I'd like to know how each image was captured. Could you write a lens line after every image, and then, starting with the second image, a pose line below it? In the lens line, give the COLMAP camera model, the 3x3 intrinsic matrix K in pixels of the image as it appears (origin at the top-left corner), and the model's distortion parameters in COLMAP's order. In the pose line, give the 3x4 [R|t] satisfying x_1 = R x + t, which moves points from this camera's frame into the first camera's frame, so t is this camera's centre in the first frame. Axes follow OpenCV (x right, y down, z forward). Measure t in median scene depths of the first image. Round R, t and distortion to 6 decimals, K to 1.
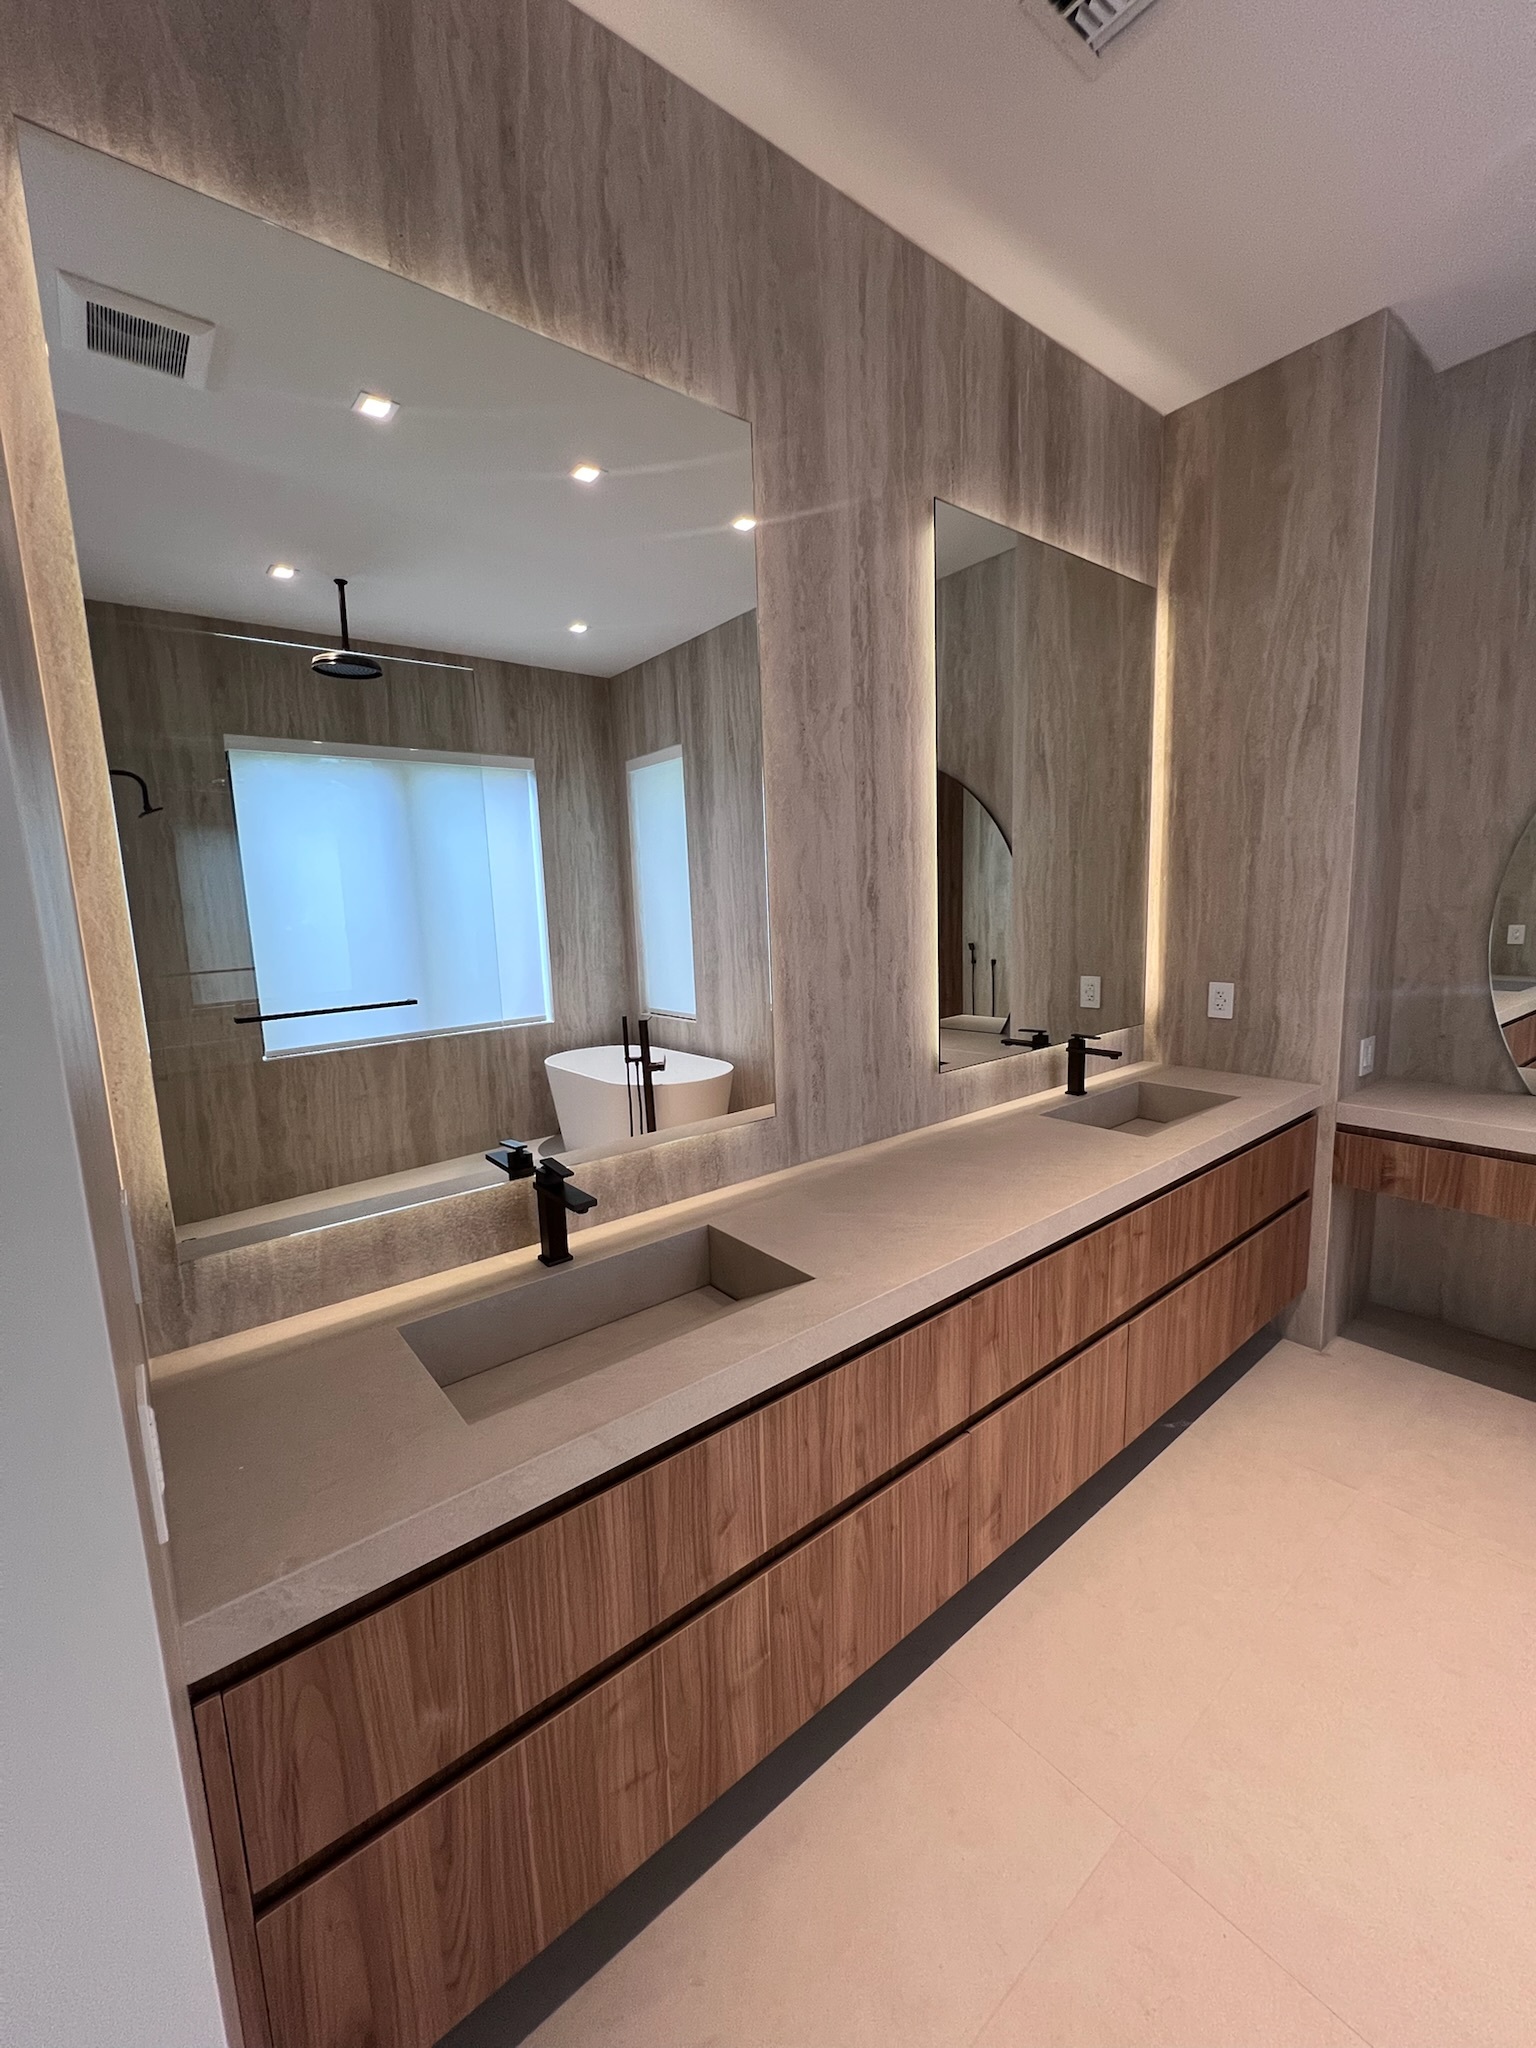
lens RADIAL K [[824.0, 0, 766.6], [0, 824.0, 1021.2], [0, 0, 1]] dist [0.002401, 0.000493]
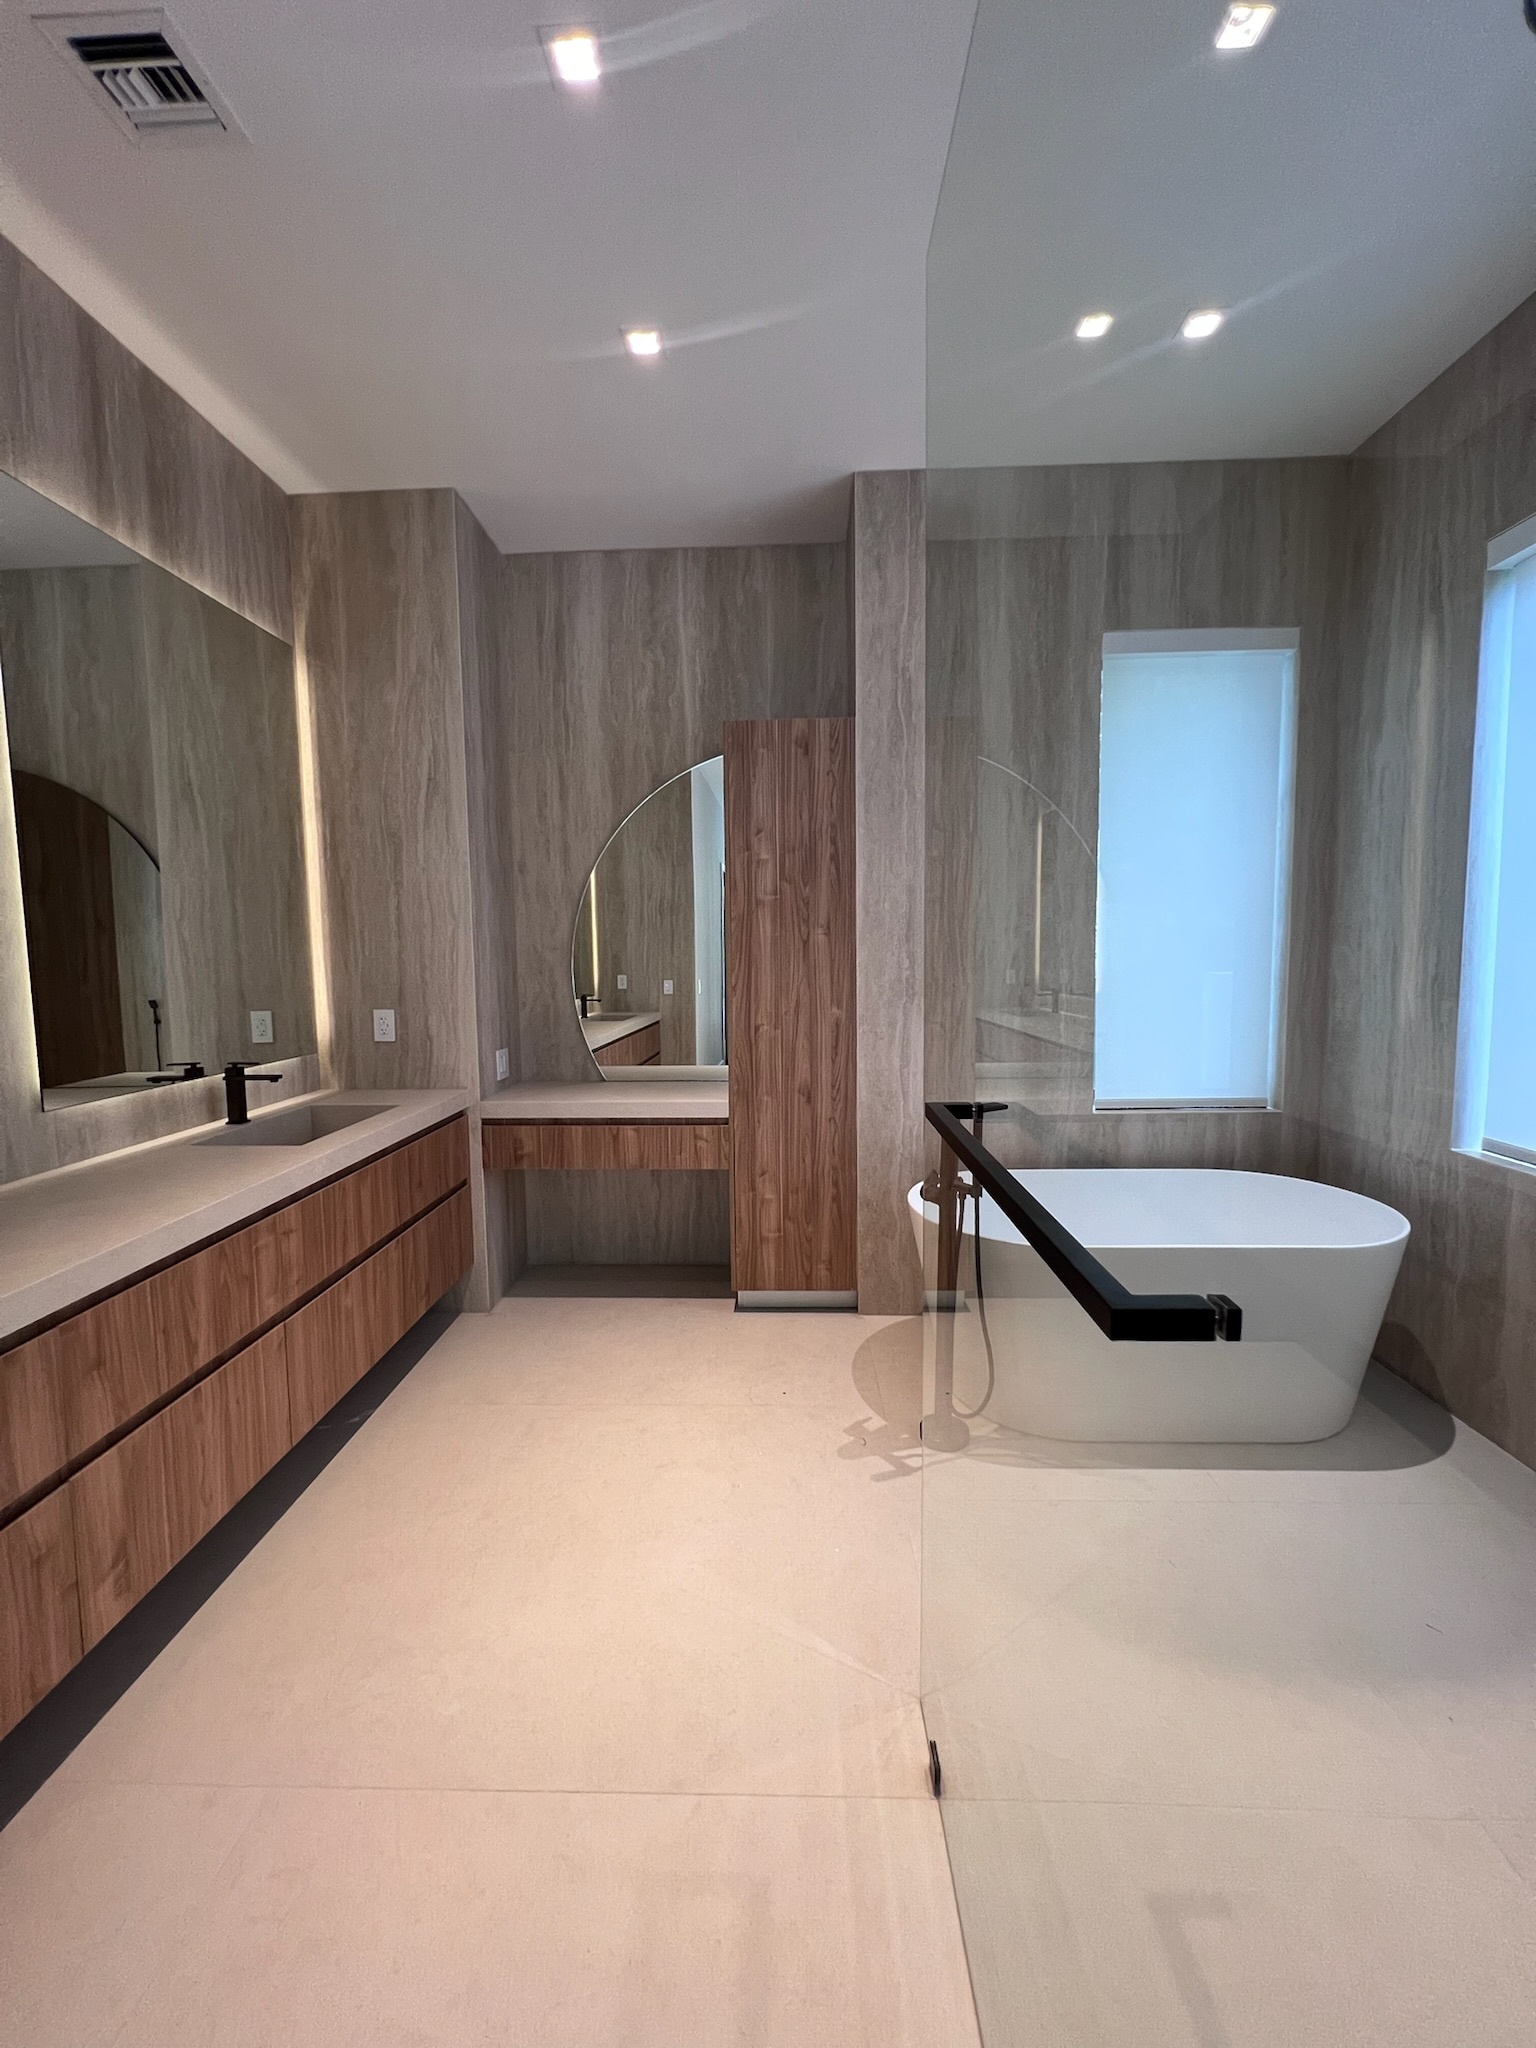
lens RADIAL K [[821.4, 0, 763.9], [0, 821.4, 1024.6], [0, 0, 1]] dist [0.001762, 0.000311]
pose [[0.654356, -0.038352, 0.755213, 0.050378], [0.097313, 0.994680, -0.033804, 0.065992], [-0.749899, 0.095612, 0.654607, -0.124137]]
